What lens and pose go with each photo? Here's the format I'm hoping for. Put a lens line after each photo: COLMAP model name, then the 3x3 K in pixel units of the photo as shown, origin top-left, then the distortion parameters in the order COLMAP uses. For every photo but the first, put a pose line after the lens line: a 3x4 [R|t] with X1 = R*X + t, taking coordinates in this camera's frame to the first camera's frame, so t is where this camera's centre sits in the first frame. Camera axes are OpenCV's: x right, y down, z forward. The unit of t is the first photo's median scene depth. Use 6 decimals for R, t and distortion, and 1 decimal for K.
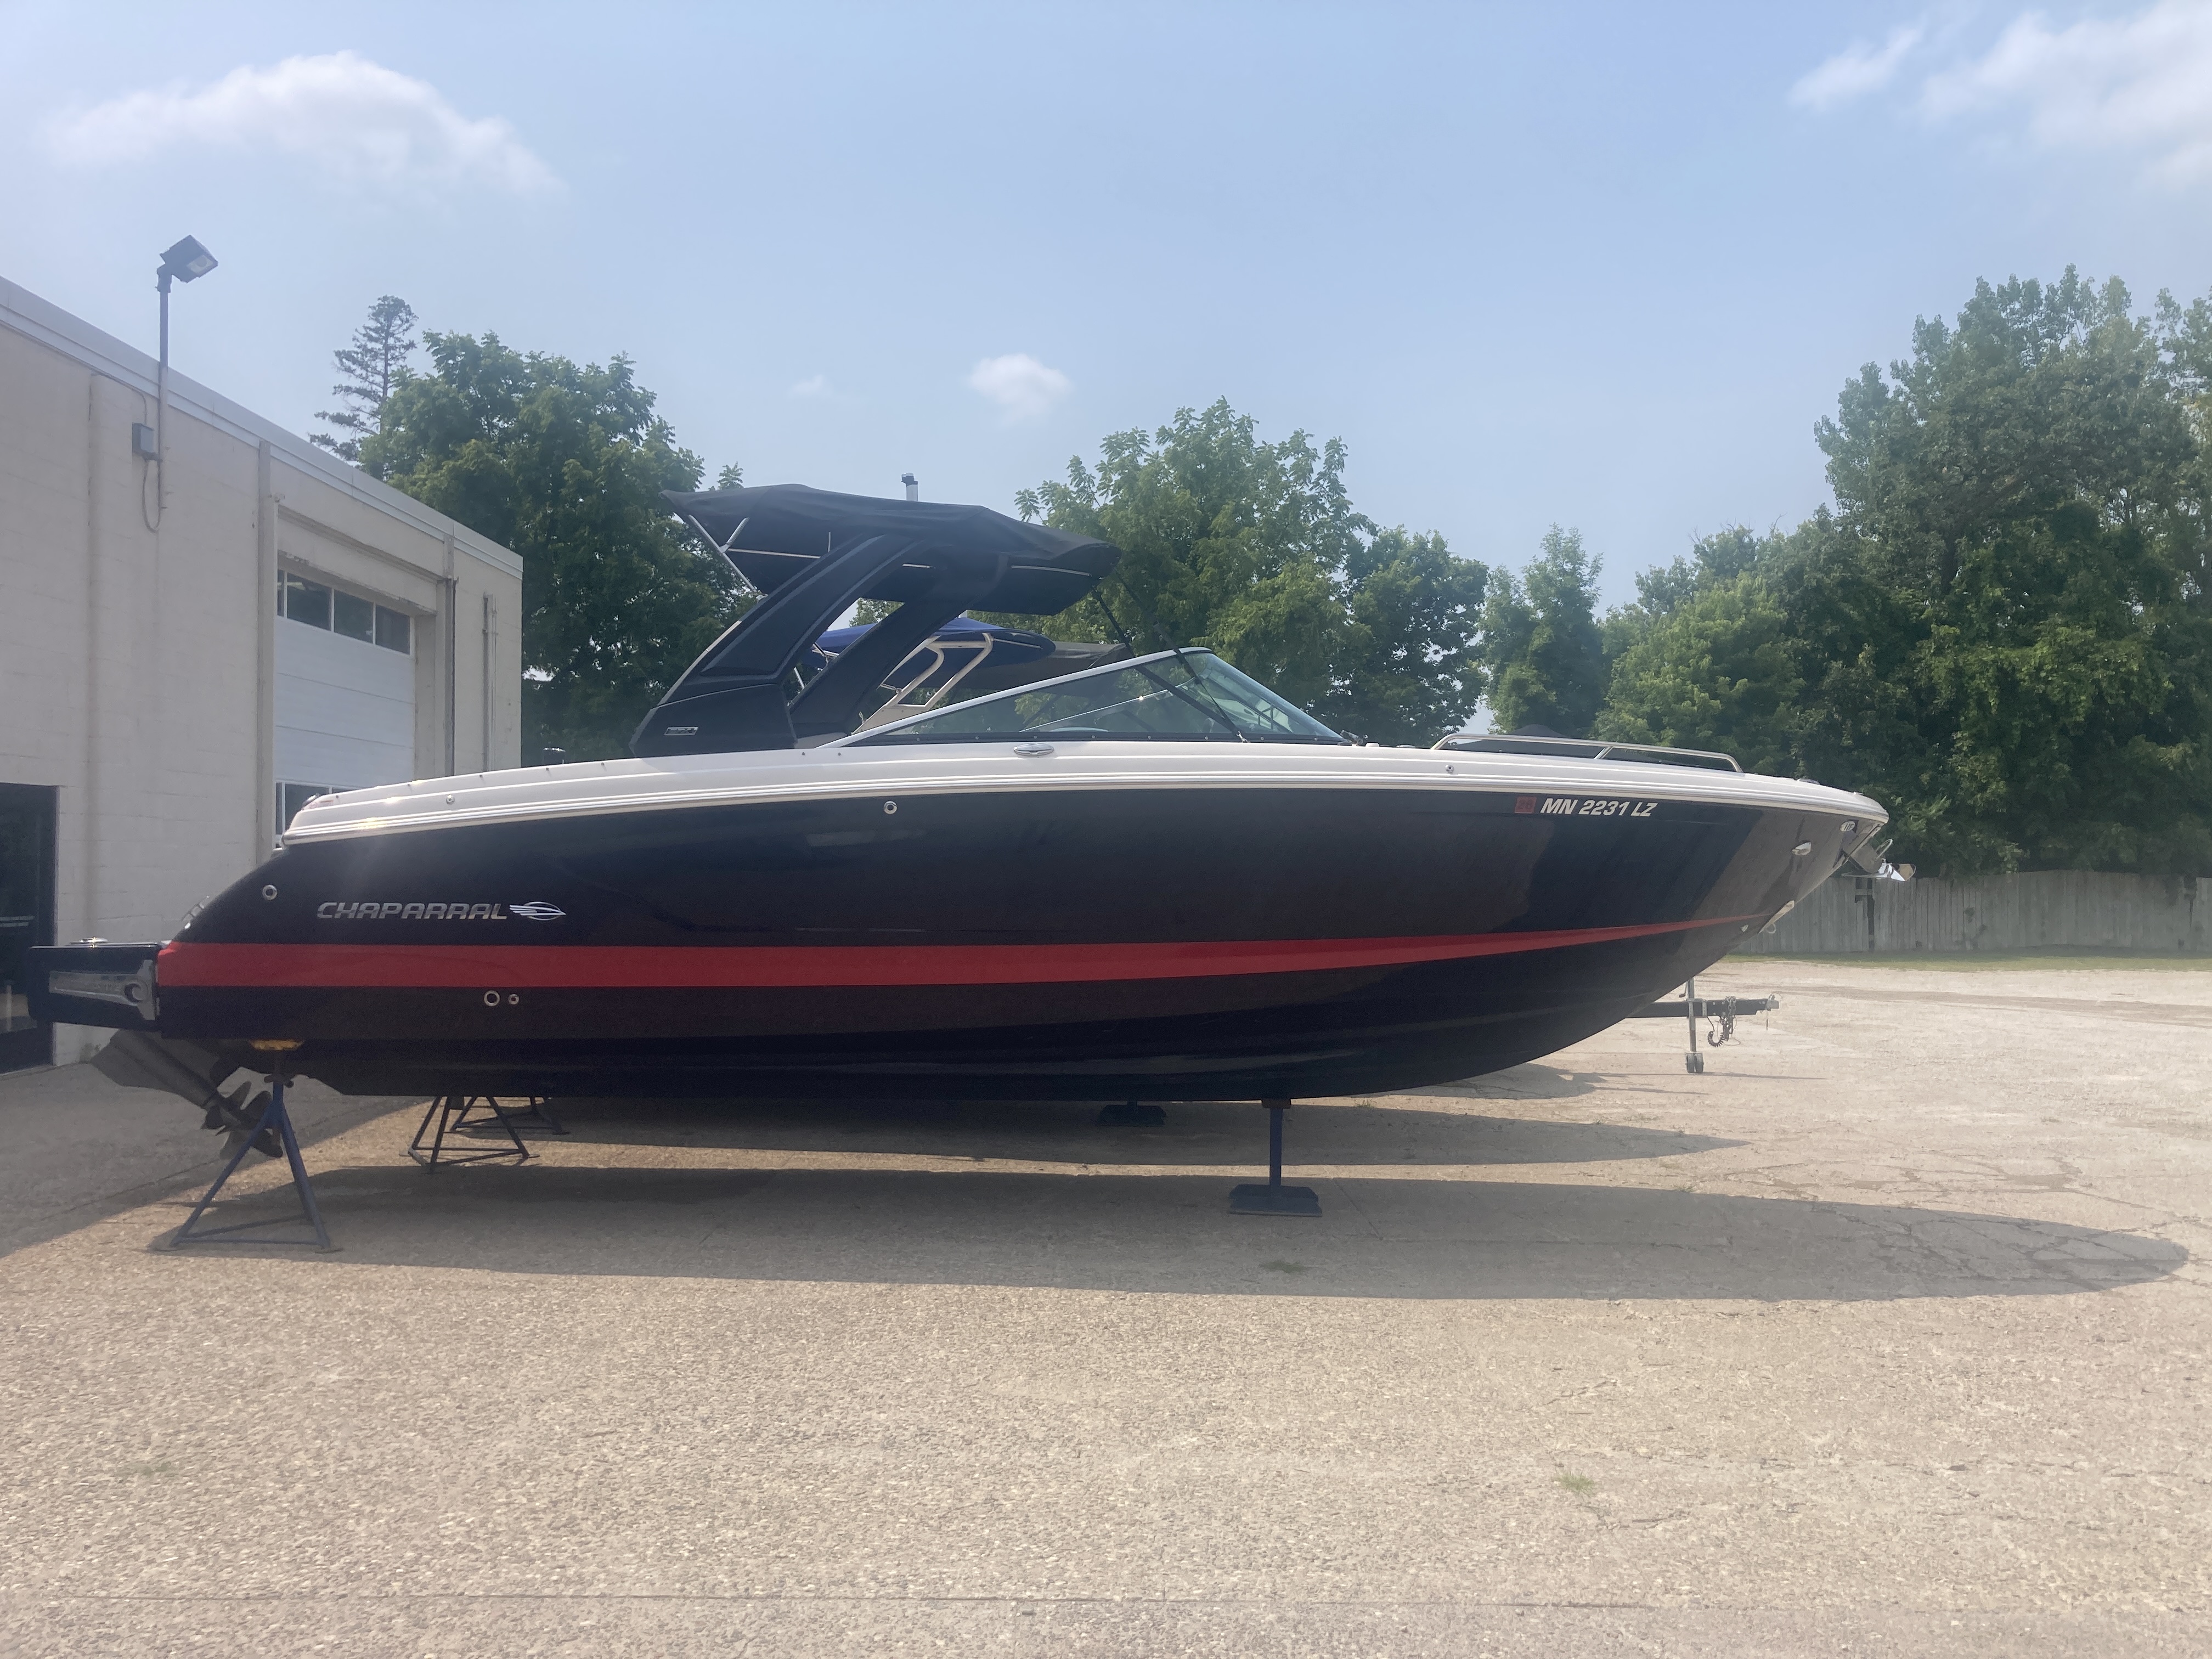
lens RADIAL K [[1832.8, 0, 1080.8], [0, 1832.8, 822.0], [0, 0, 1]] dist [0.043125, -0.061286]
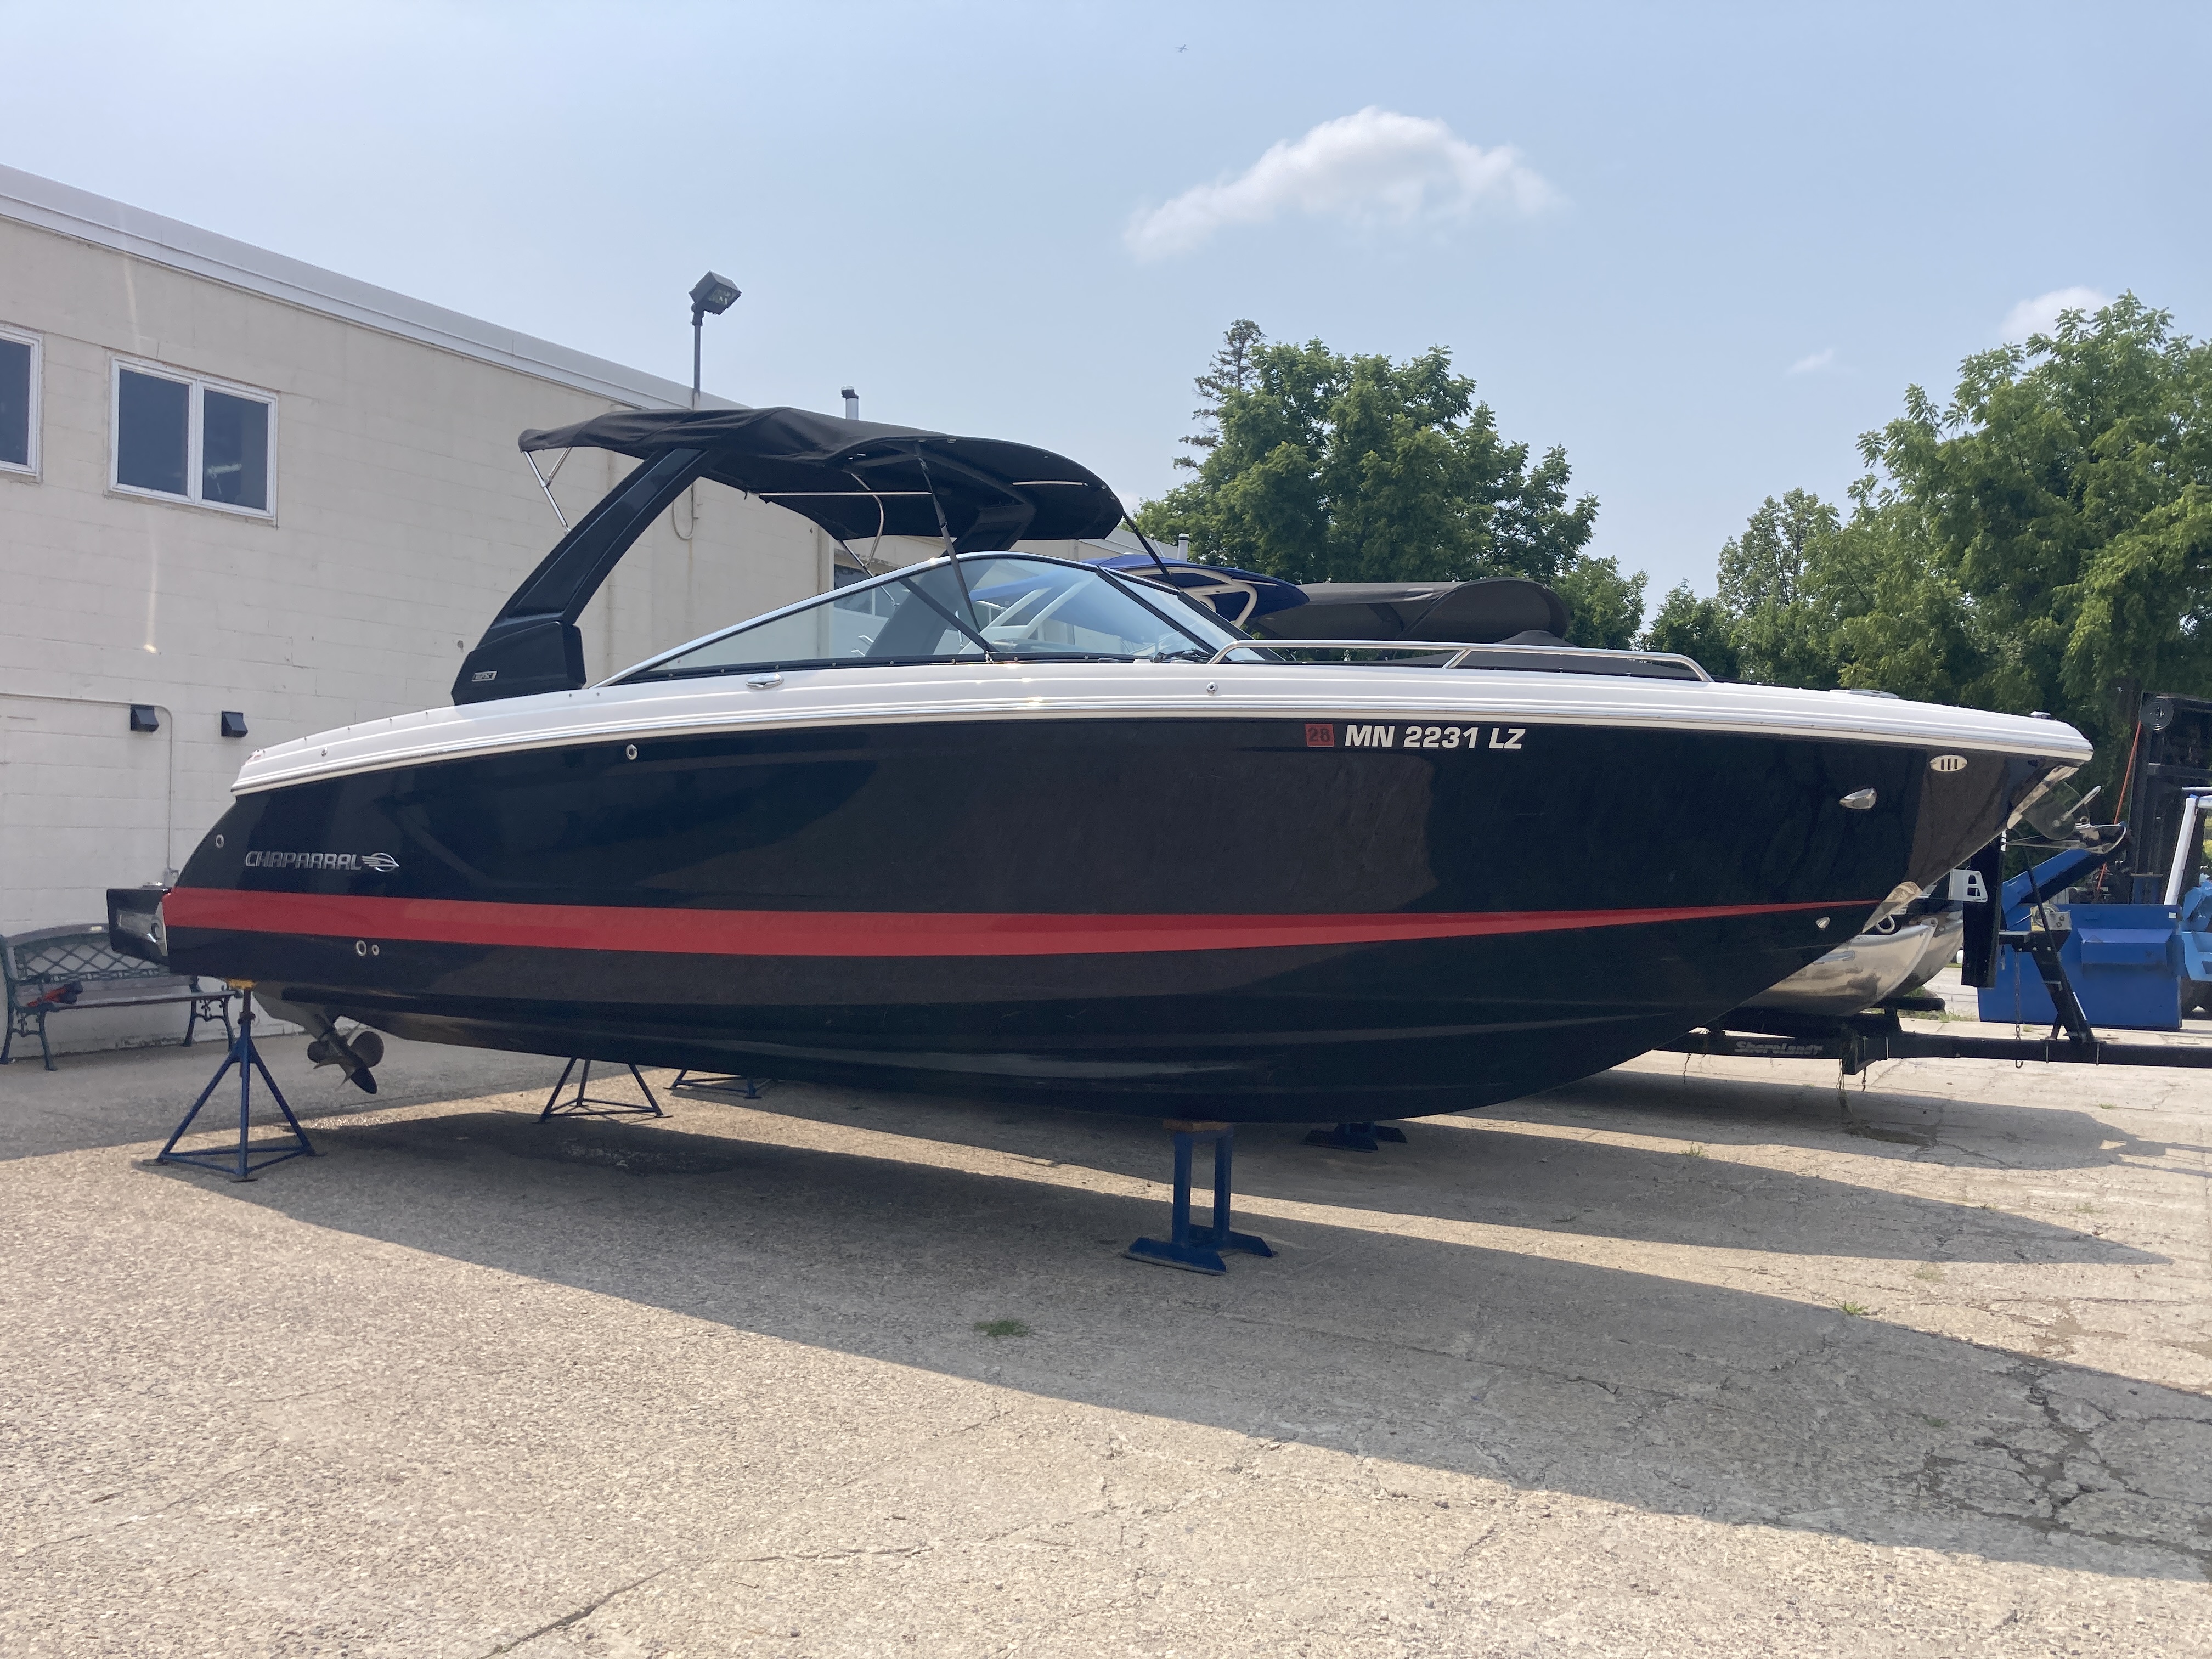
lens RADIAL K [[1795.7, 0, 1106.0], [0, 1795.7, 829.5], [0, 0, 1]] dist [0.029794, -0.013224]
pose [[0.852173, 0.003520, -0.523248, 0.462805], [-0.001099, 0.999987, 0.004937, 0.020810], [0.523259, -0.003632, 0.852166, 0.307719]]
